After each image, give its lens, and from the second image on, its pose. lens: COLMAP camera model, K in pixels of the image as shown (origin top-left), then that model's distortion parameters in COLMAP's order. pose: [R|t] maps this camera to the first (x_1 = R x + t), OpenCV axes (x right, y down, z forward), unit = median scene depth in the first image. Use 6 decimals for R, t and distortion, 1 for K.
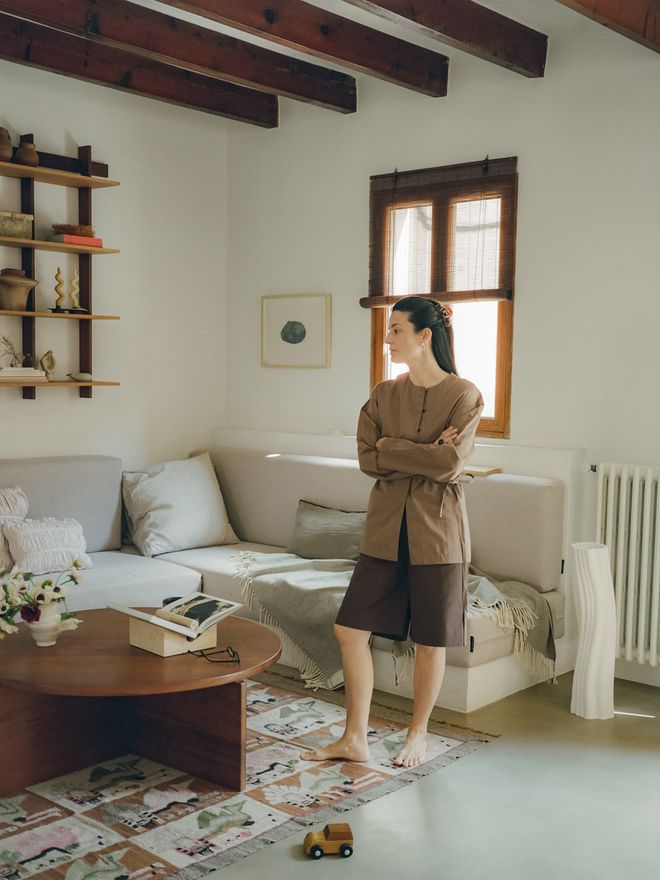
lens RADIAL K [[1070.3, 0, 330.0], [0, 1070.3, 440.0], [0, 0, 1]] dist [0.028897, 0.004489]
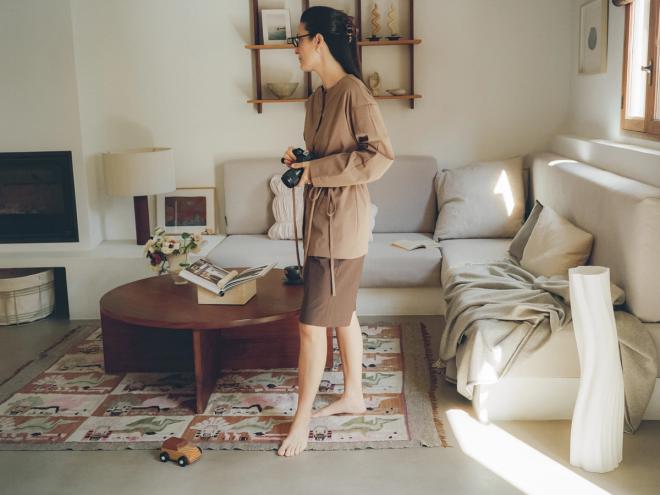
lens RADIAL K [[802.7, 0, 329.8], [0, 802.7, 262.9], [0, 0, 1]] dist [0.028897, 0.004489]
pose [[0.608303, 0.121790, -0.784305, 0.749601], [-0.011511, 0.989407, 0.144711, 0.005794], [0.793622, -0.079000, 0.603261, 0.557257]]
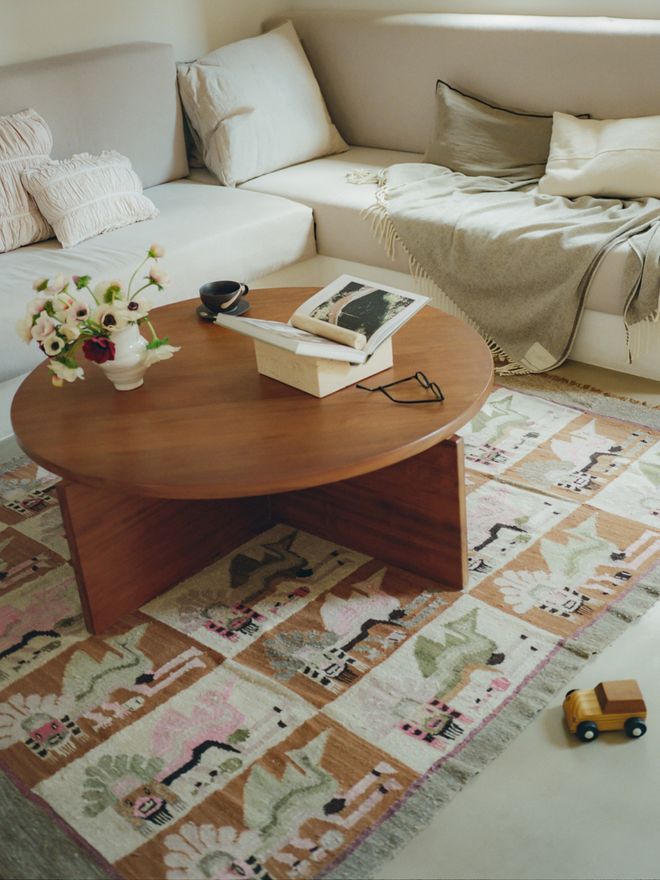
lens RADIAL K [[1103.7, 0, 365.1], [0, 1103.7, 399.5], [0, 0, 1]] dist [0.024232, 0.016310]
pose [[0.996633, -0.079556, -0.019848, -0.120511], [0.081261, 0.926041, 0.368570, -0.035859], [-0.010942, -0.368942, 0.929388, 0.412378]]
